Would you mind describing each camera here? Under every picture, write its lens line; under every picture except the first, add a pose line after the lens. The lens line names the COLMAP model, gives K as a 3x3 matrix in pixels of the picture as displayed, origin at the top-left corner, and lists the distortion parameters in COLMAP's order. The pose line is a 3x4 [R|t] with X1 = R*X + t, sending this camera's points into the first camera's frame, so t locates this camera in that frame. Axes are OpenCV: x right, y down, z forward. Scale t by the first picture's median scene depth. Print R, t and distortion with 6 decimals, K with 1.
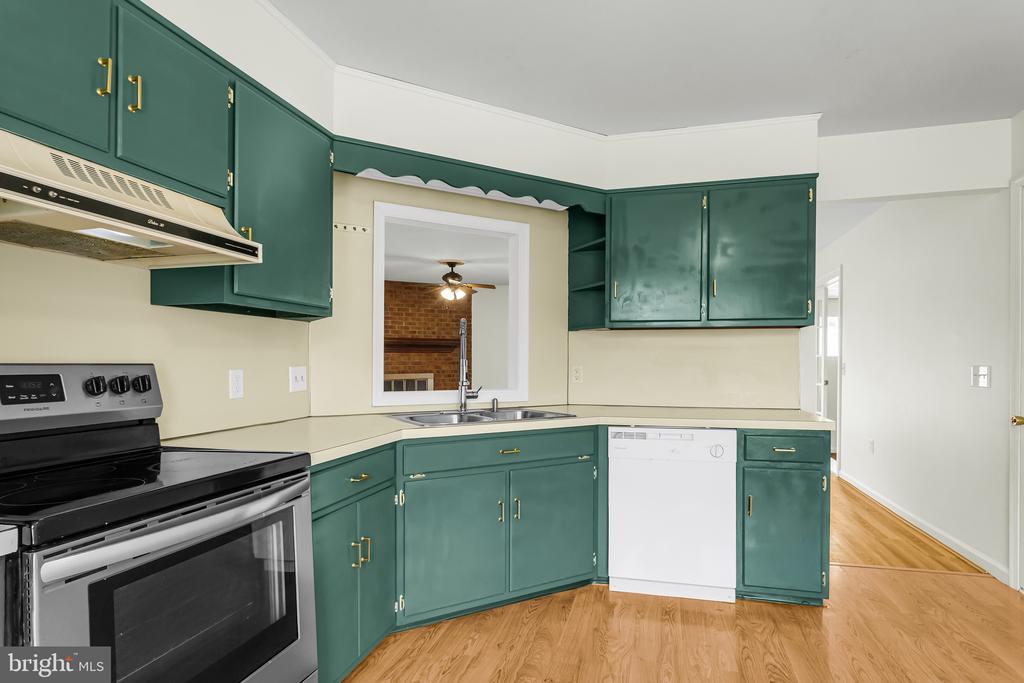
lens RADIAL K [[544.2, 0, 509.6], [0, 544.2, 363.0], [0, 0, 1]] dist [-0.013908, -0.000212]
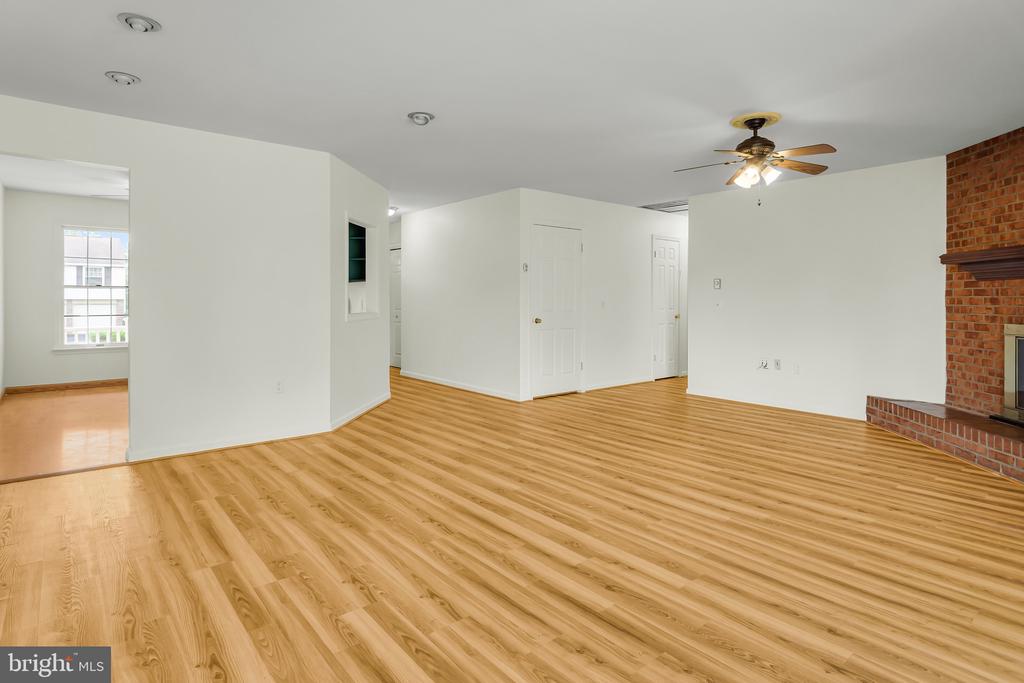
lens RADIAL K [[546.4, 0, 513.4], [0, 546.4, 296.9], [0, 0, 1]] dist [-0.001771, 0.000733]
pose [[-0.570283, -0.006538, -0.821422, 1.301447], [-0.005444, 0.999976, -0.004180, 0.002534], [0.821430, 0.002088, -0.570305, 2.900650]]
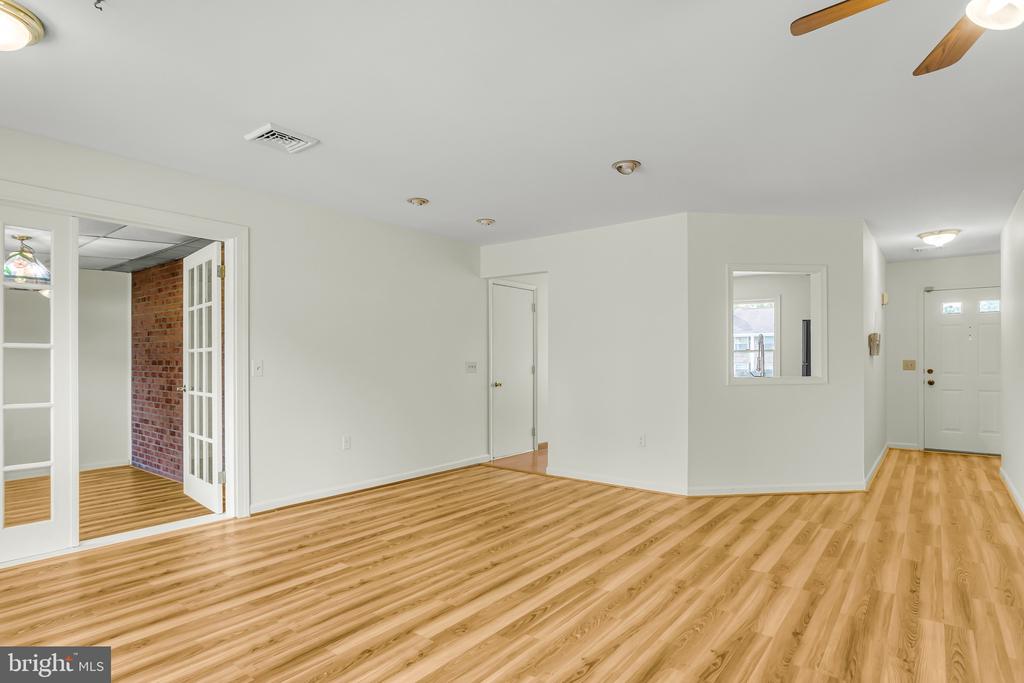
lens RADIAL K [[544.2, 0, 509.6], [0, 544.2, 363.0], [0, 0, 1]] dist [-0.013908, -0.000212]
pose [[-0.920985, -0.003486, 0.389583, -0.005211], [-0.002024, 0.999989, 0.004162, 0.005025], [-0.389594, 0.003045, -0.920982, 3.217381]]
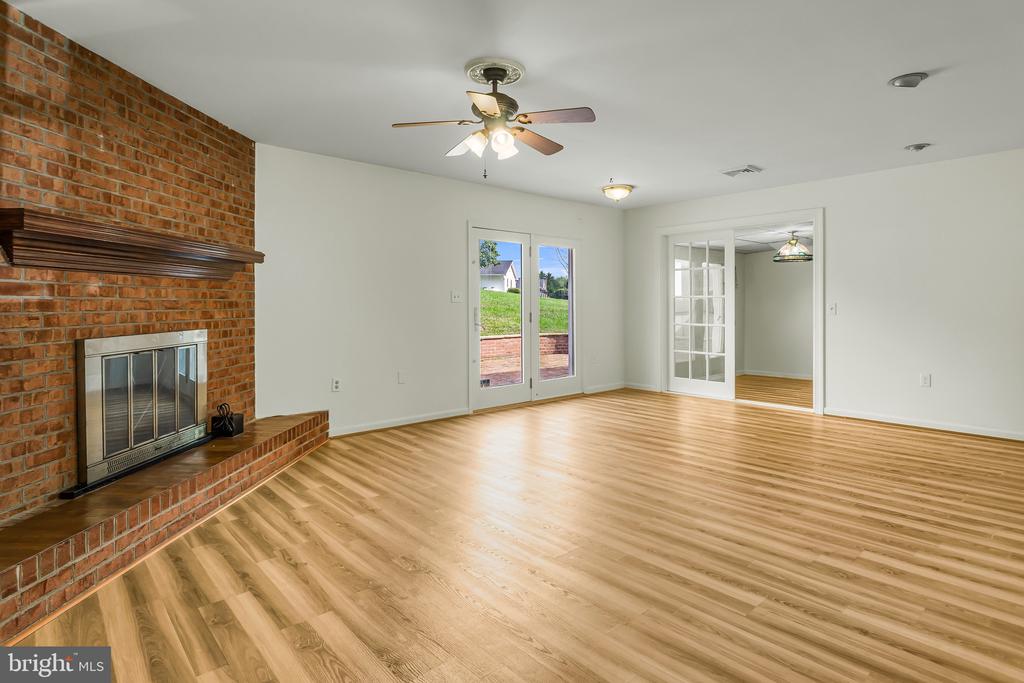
lens RADIAL K [[546.4, 0, 513.4], [0, 546.4, 296.9], [0, 0, 1]] dist [-0.001771, 0.000733]
pose [[0.543313, 0.008951, 0.839482, -1.205161], [0.003740, 0.999907, -0.013082, 0.001920], [-0.839522, 0.010248, 0.543230, 1.947121]]
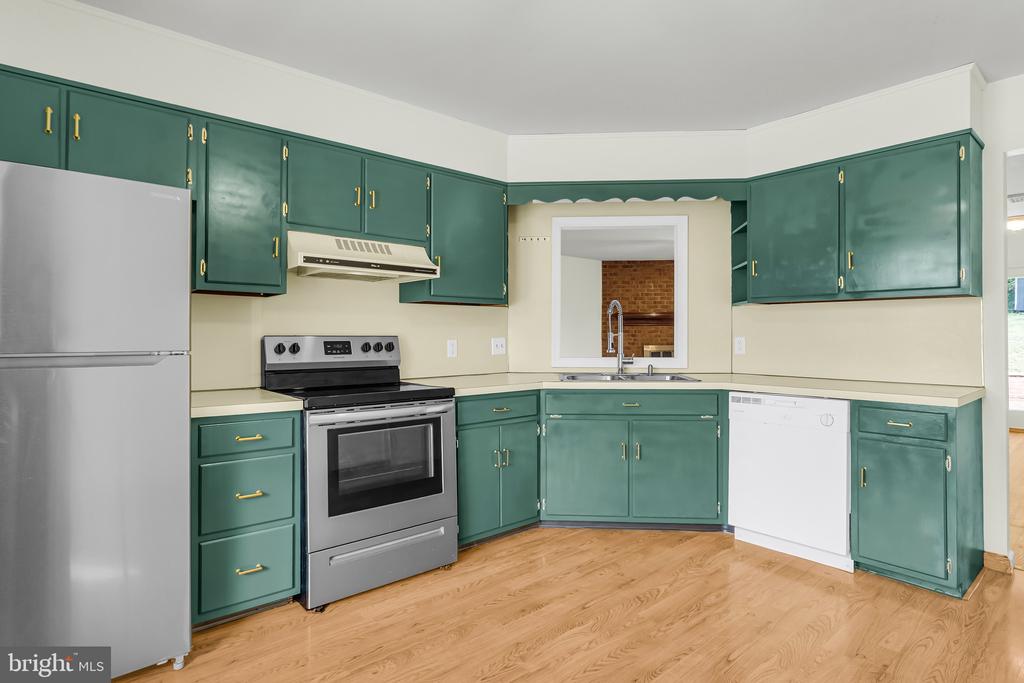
lens RADIAL K [[537.2, 0, 512.5], [0, 537.2, 331.1], [0, 0, 1]] dist [-0.008025, -0.000742]
pose [[0.827475, -0.005098, -0.561479, 0.460568], [0.000540, 0.999966, -0.008284, 0.000274], [0.561502, 0.006552, 0.827449, -0.187820]]
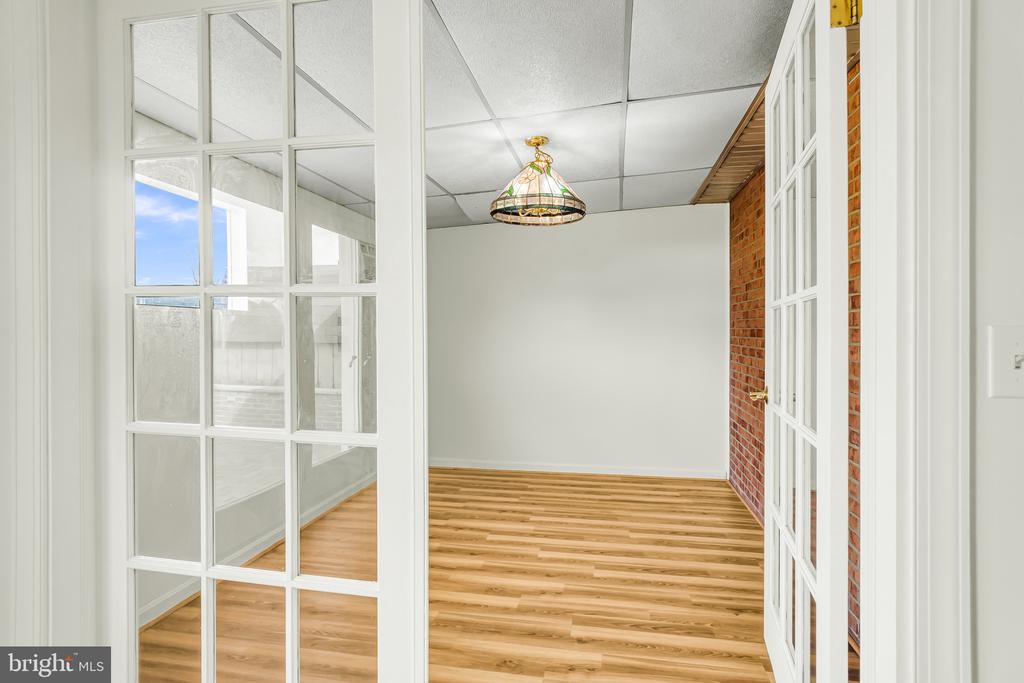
lens RADIAL K [[537.2, 0, 512.5], [0, 537.2, 331.1], [0, 0, 1]] dist [-0.008025, -0.000742]
pose [[-0.085230, -0.003168, 0.996356, 0.950013], [0.001465, 0.999993, 0.003305, 0.006212], [-0.996360, 0.001741, -0.085224, 2.419481]]
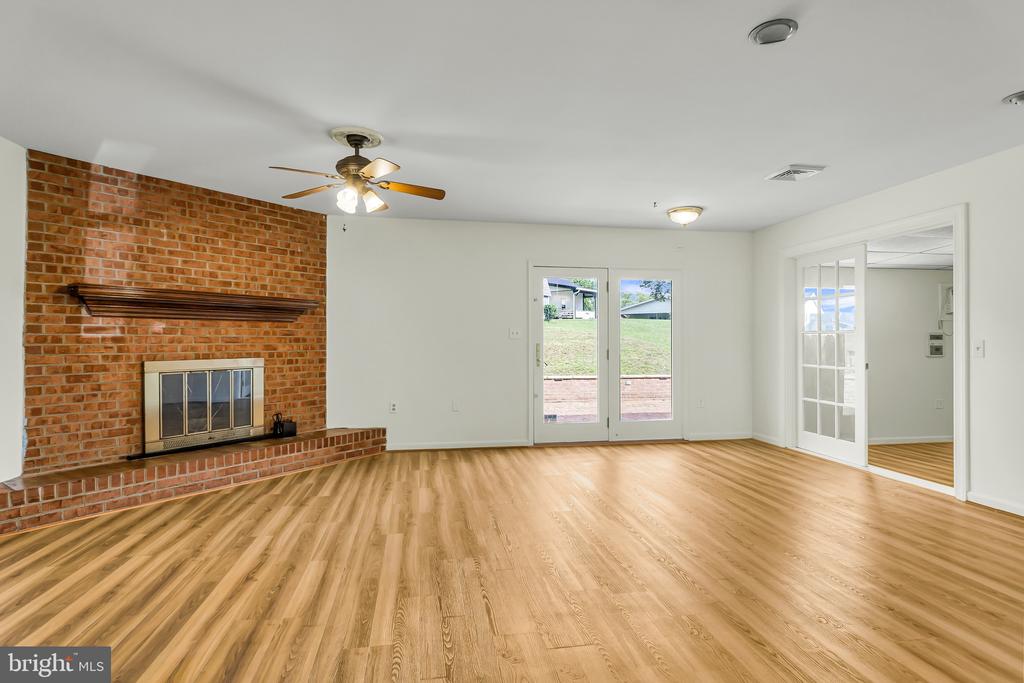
lens RADIAL K [[537.2, 0, 512.5], [0, 537.2, 331.1], [0, 0, 1]] dist [-0.008025, -0.000742]
pose [[0.904697, 0.008389, 0.425972, -0.479879], [-0.000061, 0.999809, -0.019560, 0.006356], [-0.426055, 0.017670, 0.904525, 1.286137]]
